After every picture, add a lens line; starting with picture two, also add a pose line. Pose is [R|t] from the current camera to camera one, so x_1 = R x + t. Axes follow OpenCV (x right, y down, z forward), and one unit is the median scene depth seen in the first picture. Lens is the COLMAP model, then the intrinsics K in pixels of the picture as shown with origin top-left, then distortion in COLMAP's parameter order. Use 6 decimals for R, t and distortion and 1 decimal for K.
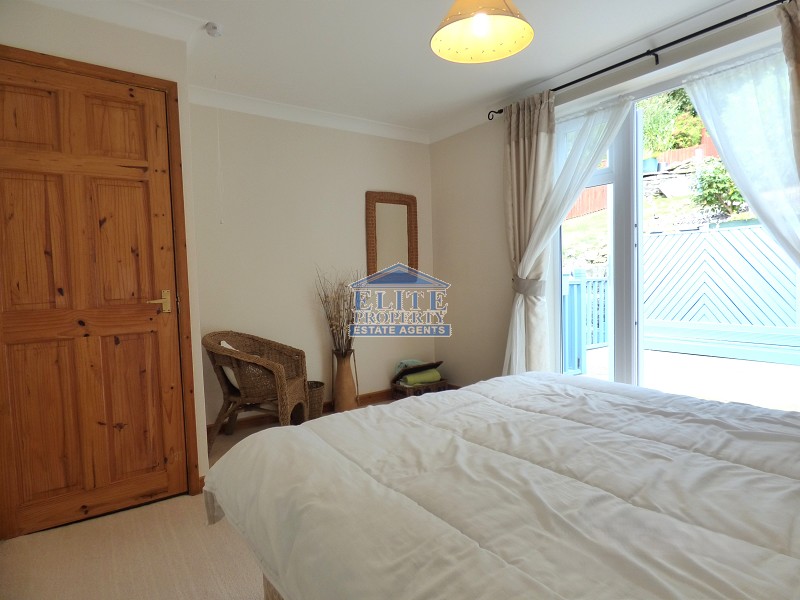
lens RADIAL K [[483.7, 0, 400.0], [0, 483.7, 300.0], [0, 0, 1]] dist [-0.018137, -0.000723]
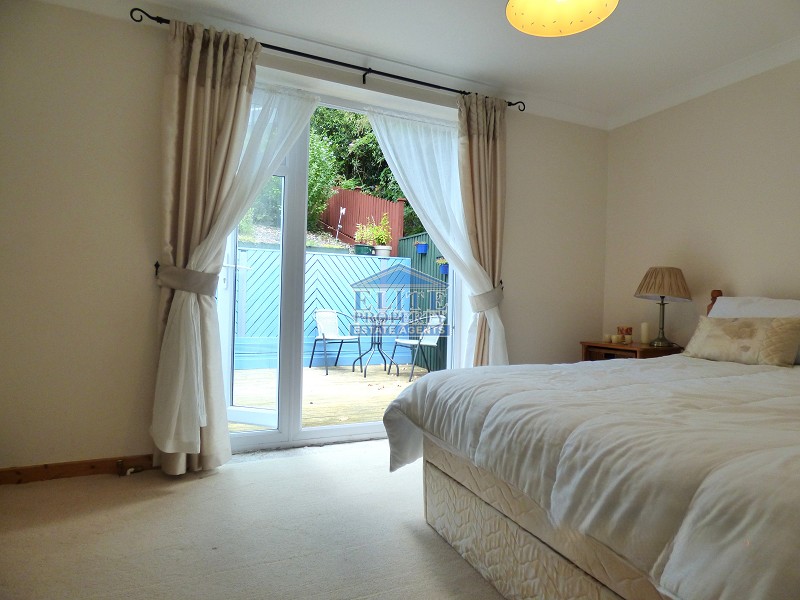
lens RADIAL K [[483.7, 0, 400.0], [0, 483.7, 300.0], [0, 0, 1]] dist [-0.018137, -0.000723]
pose [[0.174220, 0.037912, 0.983977, -0.205026], [0.018945, 0.998945, -0.041843, 0.017525], [-0.984525, 0.025931, 0.173318, 0.305520]]
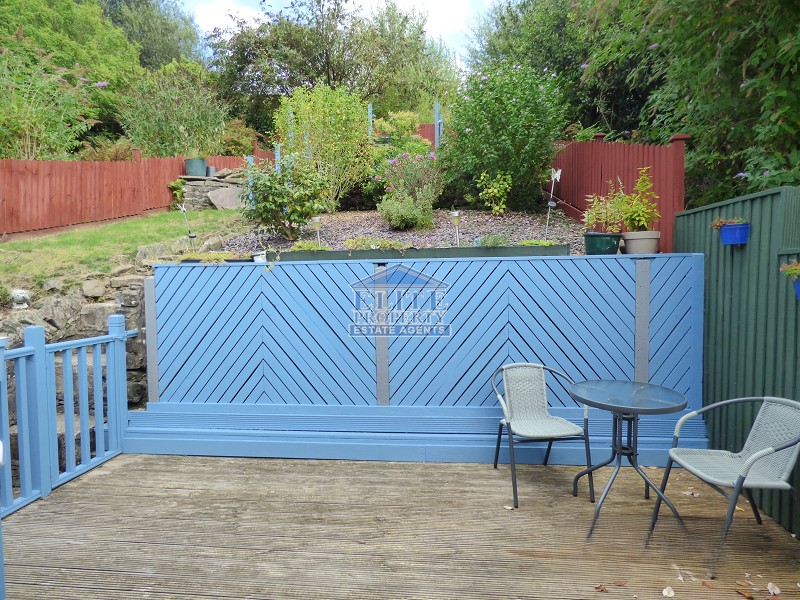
lens RADIAL K [[468.7, 0, 402.6], [0, 468.7, 294.6], [0, 0, 1]] dist [-0.021622, -0.001598]
pose [[0.650784, -0.013856, 0.759137, 0.241439], [0.033073, 0.999402, -0.010111, -0.077426], [-0.758542, 0.031687, 0.650853, 0.384735]]
